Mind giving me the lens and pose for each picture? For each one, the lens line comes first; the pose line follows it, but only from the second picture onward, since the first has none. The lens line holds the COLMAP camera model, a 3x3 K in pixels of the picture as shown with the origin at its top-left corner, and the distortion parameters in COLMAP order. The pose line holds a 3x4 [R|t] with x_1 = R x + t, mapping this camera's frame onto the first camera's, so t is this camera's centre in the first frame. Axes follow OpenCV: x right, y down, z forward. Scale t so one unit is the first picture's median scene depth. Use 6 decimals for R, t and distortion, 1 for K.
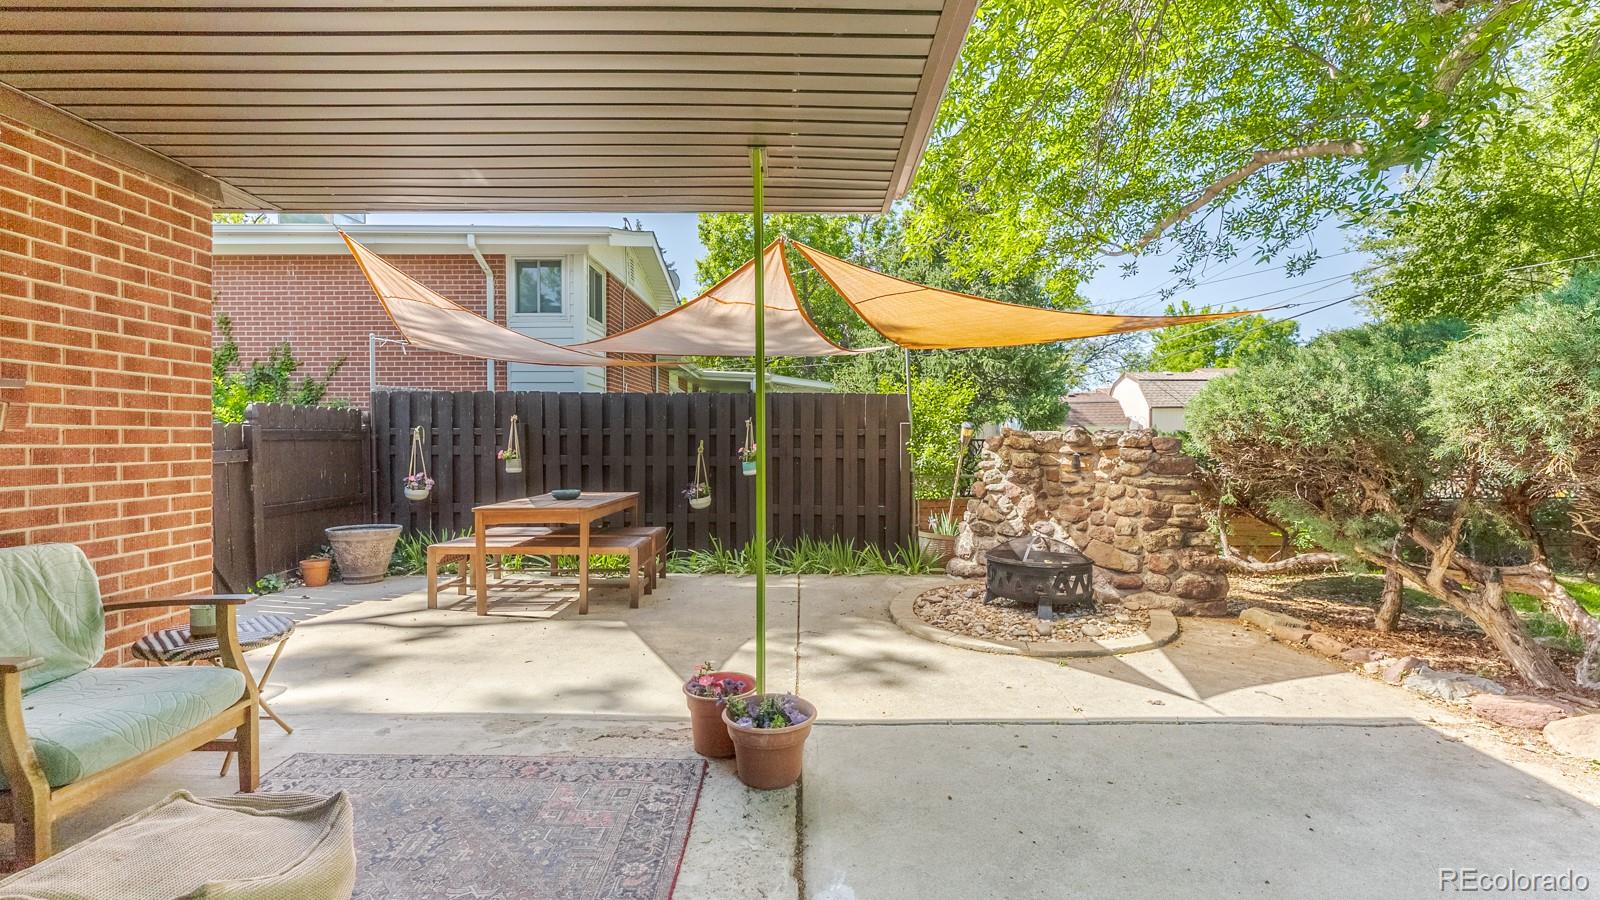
lens RADIAL K [[682.9, 0, 804.0], [0, 682.9, 442.8], [0, 0, 1]] dist [-0.000833, -0.000202]
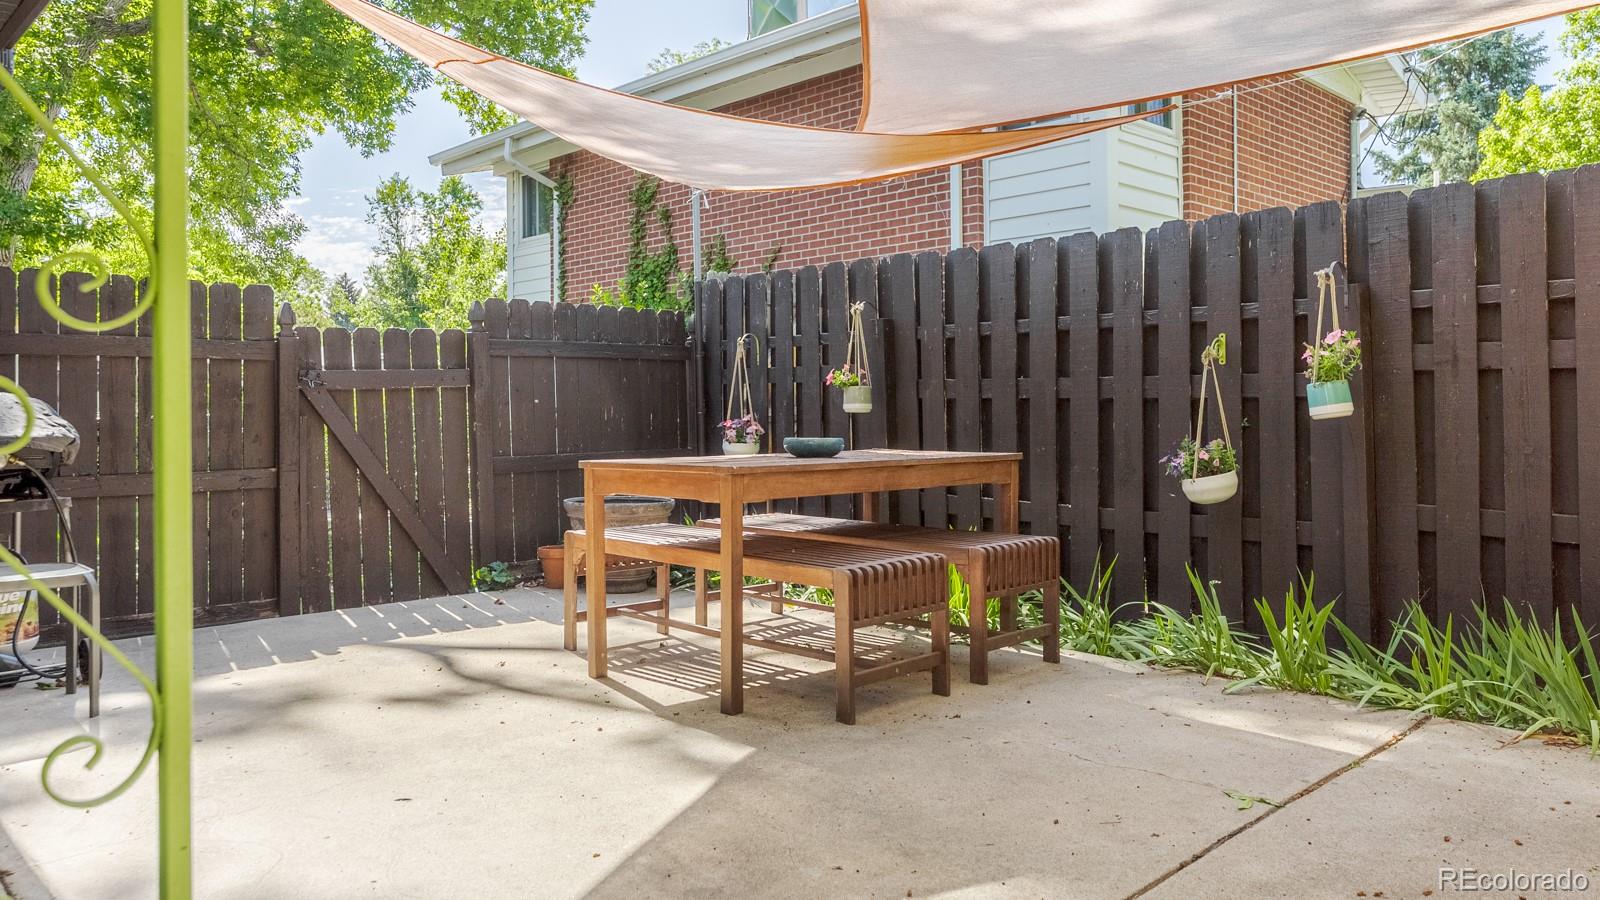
lens RADIAL K [[1132.0, 0, 806.9], [0, 1132.0, 407.0], [0, 0, 1]] dist [0.001936, -0.000365]
pose [[0.699627, -0.004642, -0.714493, 0.196730], [0.004223, 0.999988, -0.002362, 0.050447], [0.714495, -0.001365, 0.699639, 0.460439]]
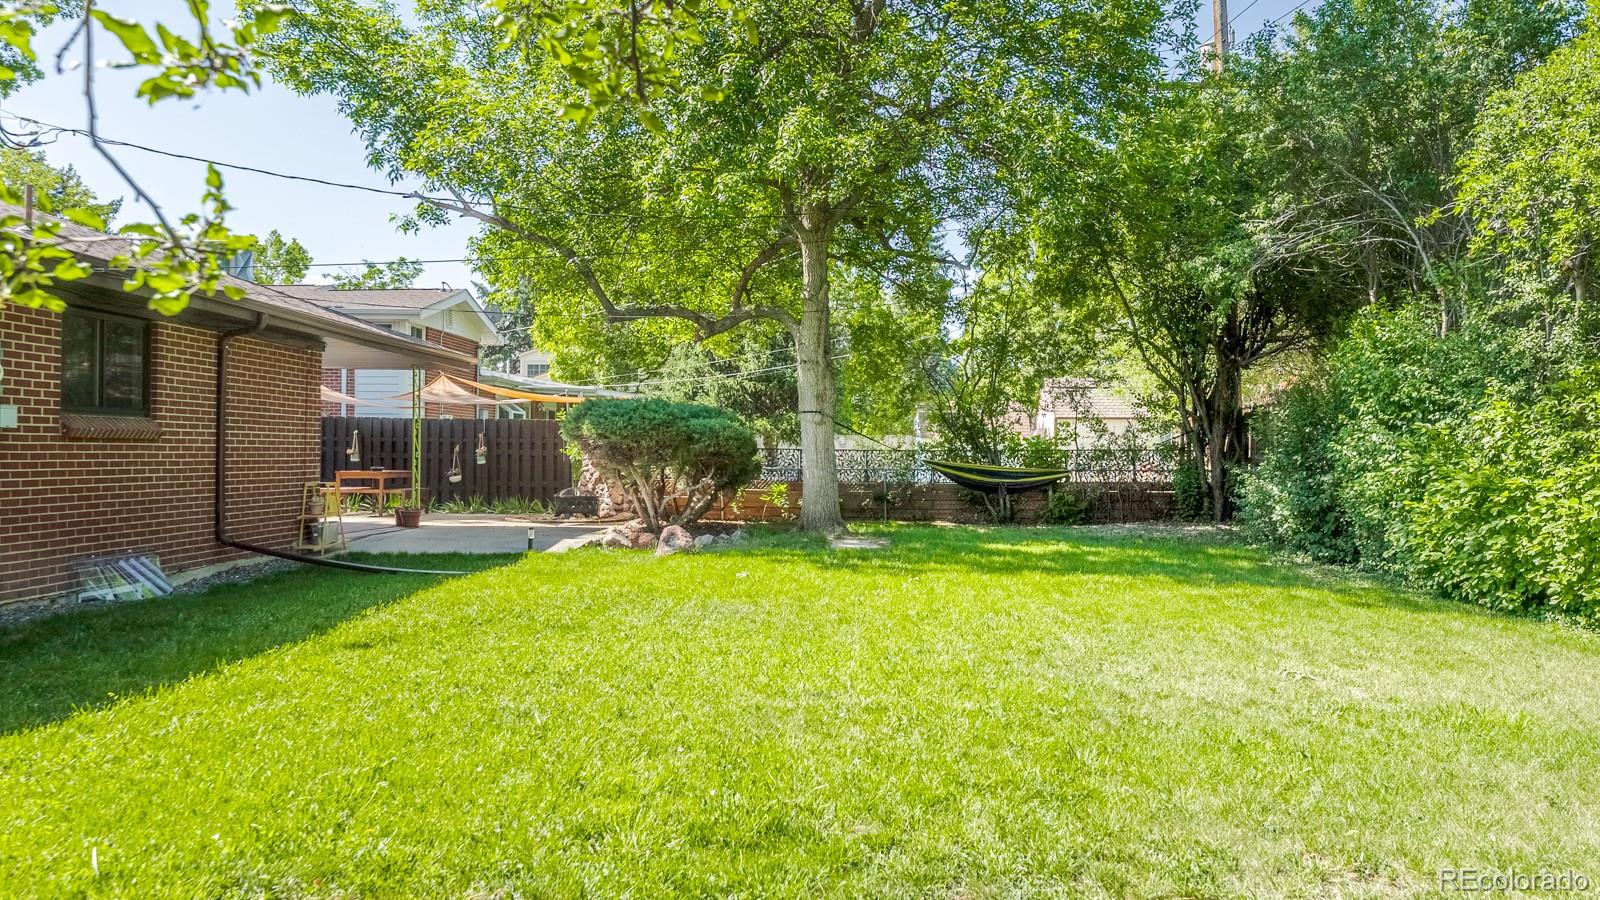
lens RADIAL K [[1132.0, 0, 806.9], [0, 1132.0, 407.0], [0, 0, 1]] dist [0.001936, -0.000365]
pose [[0.999140, 0.006390, -0.040966, 1.138547], [-0.008251, 0.998935, -0.045401, 0.031198], [0.040632, 0.045700, 0.998129, -2.489976]]
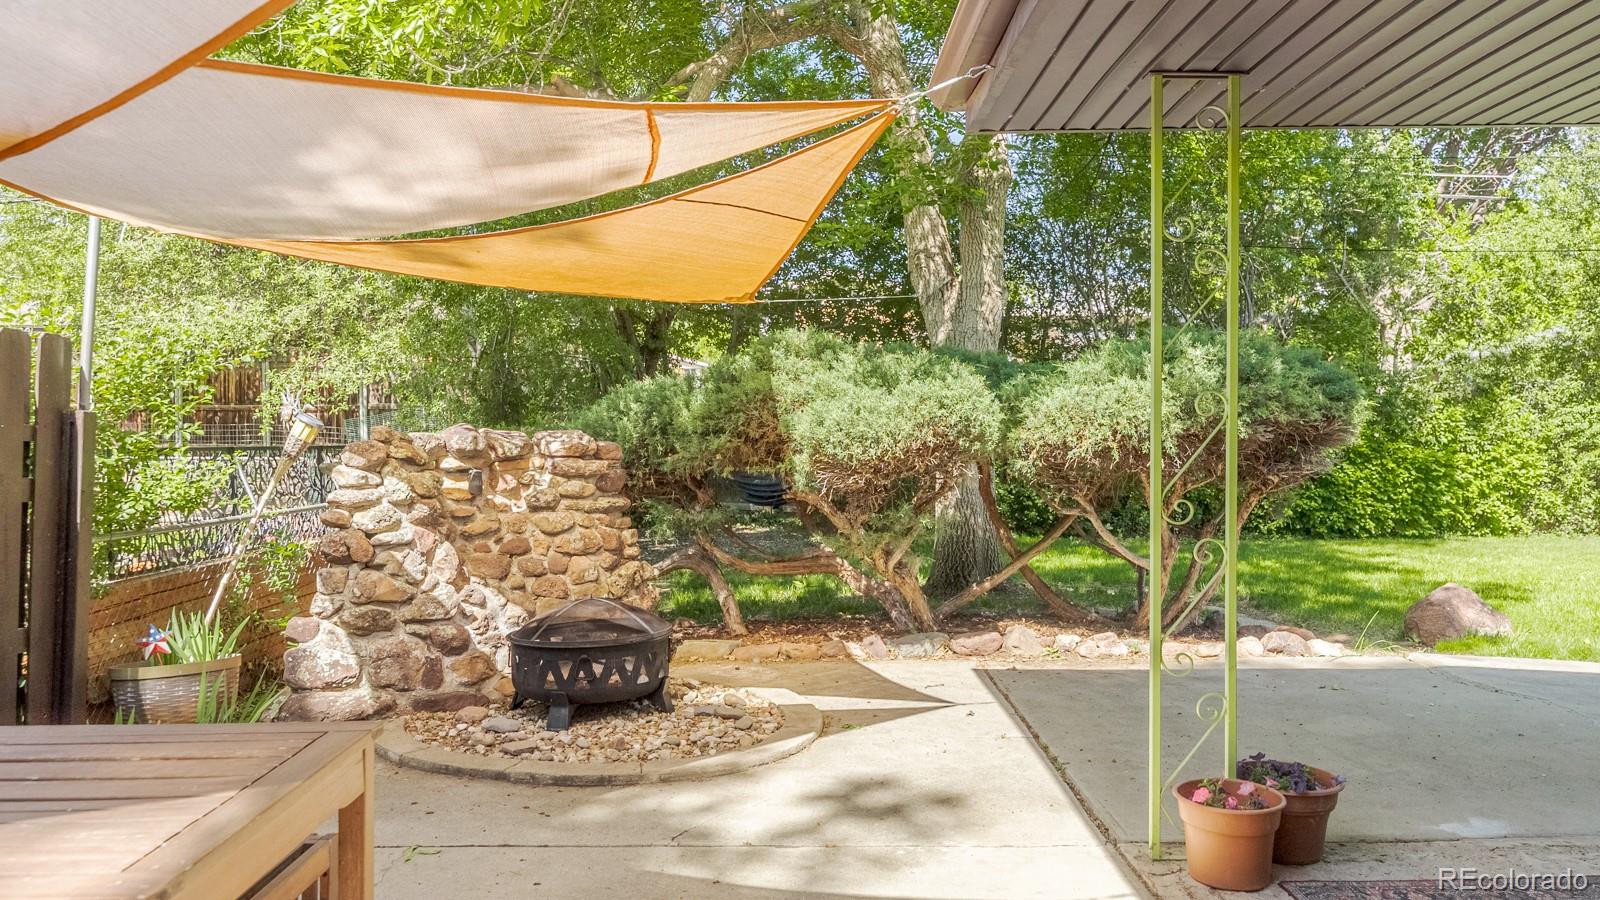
lens RADIAL K [[1127.9, 0, 822.0], [0, 1127.9, 449.3], [0, 0, 1]] dist [0.005928, 0.000713]
pose [[-0.018604, -0.011416, 0.999762, -0.645943], [0.003274, 0.999929, 0.011479, -0.013888], [-0.999822, 0.003486, -0.018565, 0.721112]]
